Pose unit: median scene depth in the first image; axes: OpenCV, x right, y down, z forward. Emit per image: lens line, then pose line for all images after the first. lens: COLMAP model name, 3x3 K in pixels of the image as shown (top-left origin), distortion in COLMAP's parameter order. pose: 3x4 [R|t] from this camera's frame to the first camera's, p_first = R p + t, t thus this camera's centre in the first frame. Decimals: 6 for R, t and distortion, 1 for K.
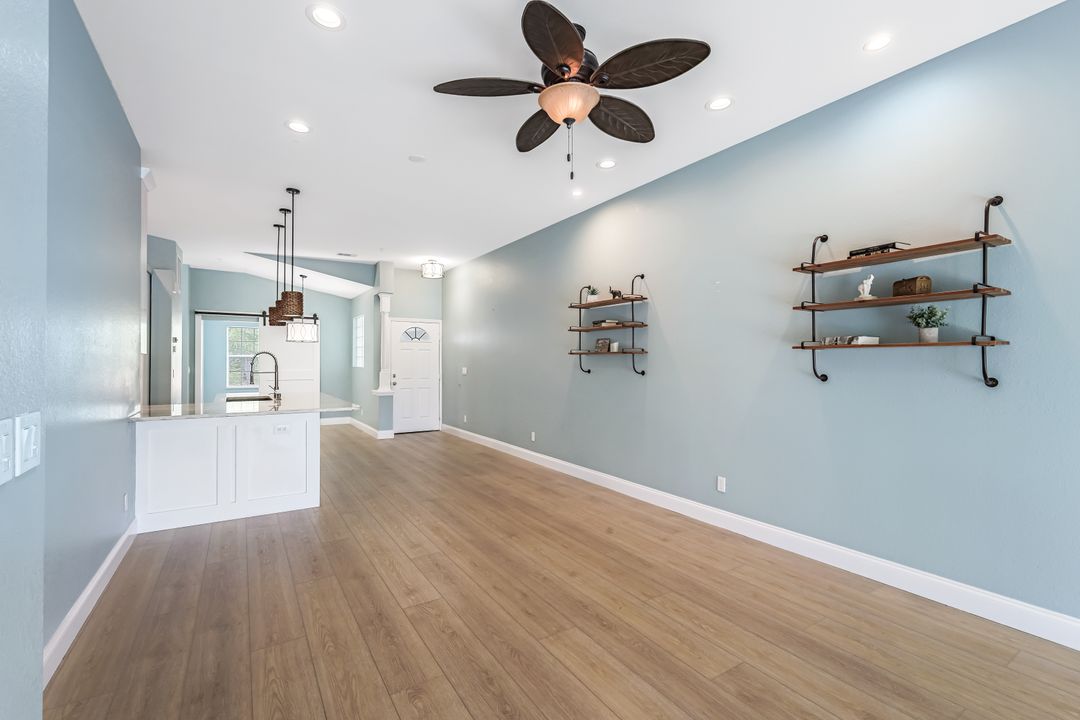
lens RADIAL K [[479.5, 0, 541.7], [0, 479.5, 371.9], [0, 0, 1]] dist [0.001399, 0.000717]
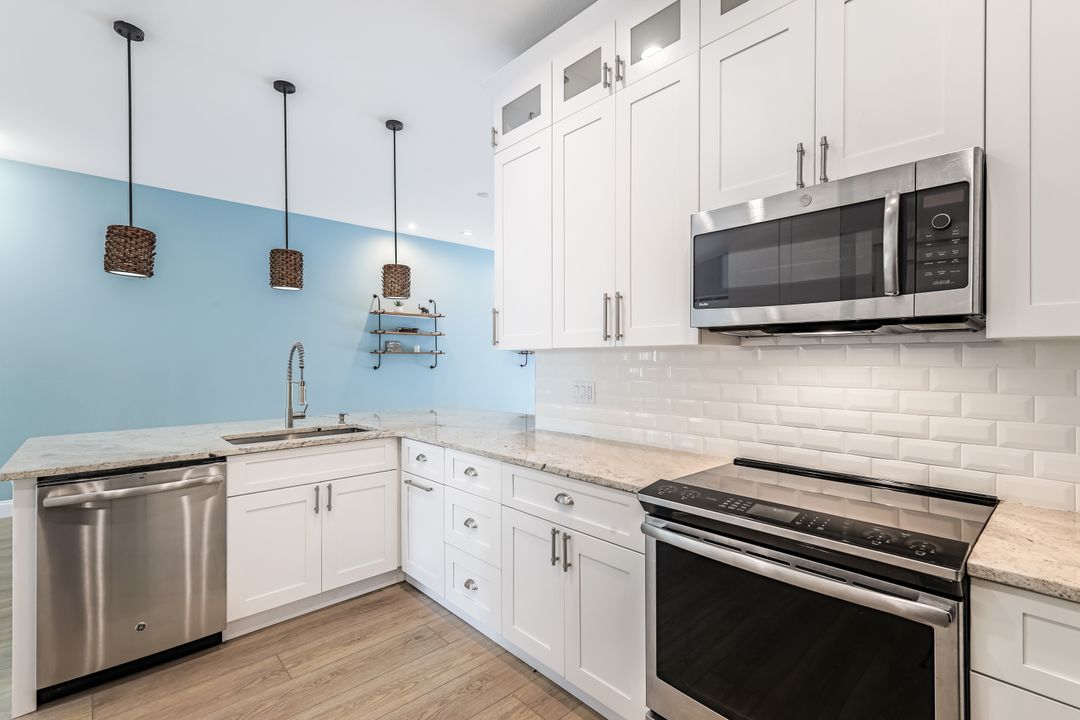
lens RADIAL K [[489.1, 0, 528.9], [0, 489.1, 360.8], [0, 0, 1]] dist [-0.000212, 0.000095]
pose [[-0.167821, -0.004292, 0.985808, -1.771262], [0.024761, 0.999657, 0.008567, -0.027273], [-0.985507, 0.025847, -0.167657, 1.250844]]
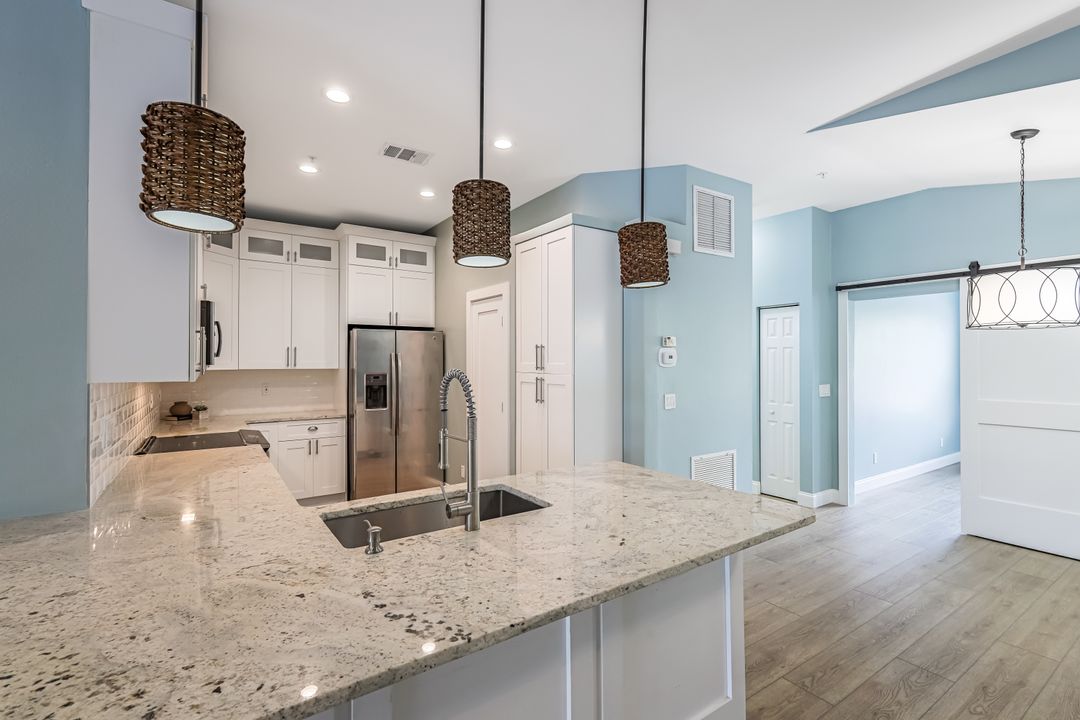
lens RADIAL K [[489.1, 0, 534.7], [0, 489.1, 359.7], [0, 0, 1]] dist [-0.000212, 0.000095]
pose [[0.024254, -0.003580, -0.999699, -0.396073], [-0.025756, 0.999659, -0.004204, -0.073554], [0.999374, 0.025850, 0.024154, 1.571479]]
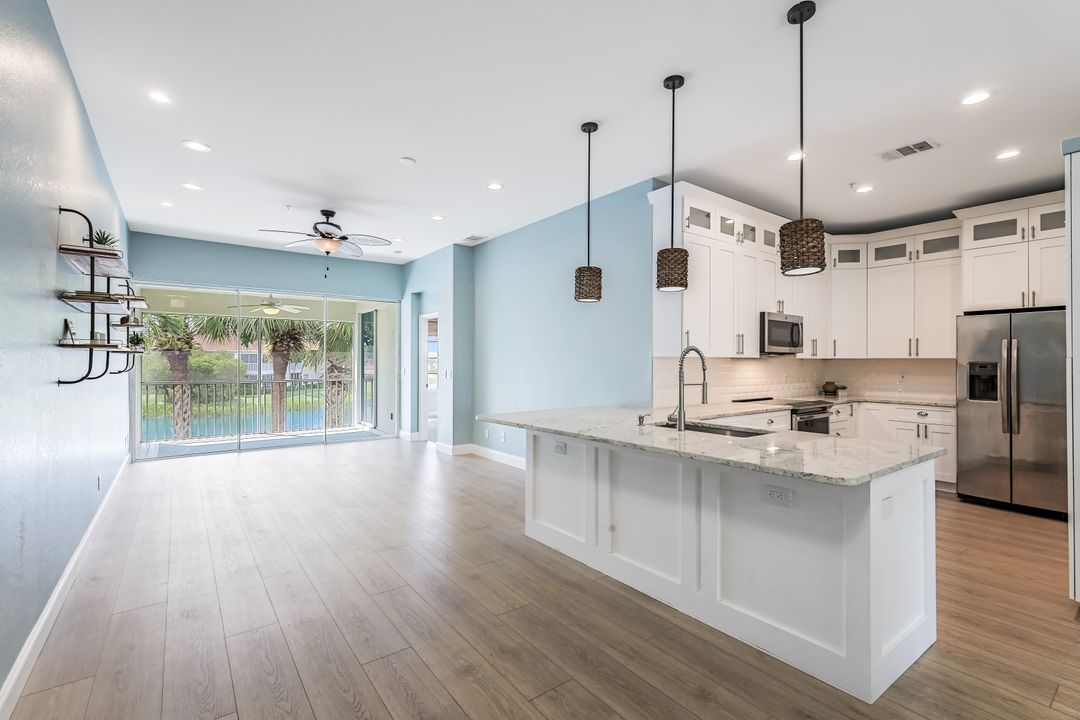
lens RADIAL K [[489.1, 0, 552.4], [0, 489.1, 357.0], [0, 0, 1]] dist [-0.000212, 0.000095]
pose [[-0.996024, -0.003759, -0.089011, -0.555164], [-0.005273, 0.999845, 0.016776, -0.057738], [0.088934, 0.017179, -0.995889, 2.358227]]
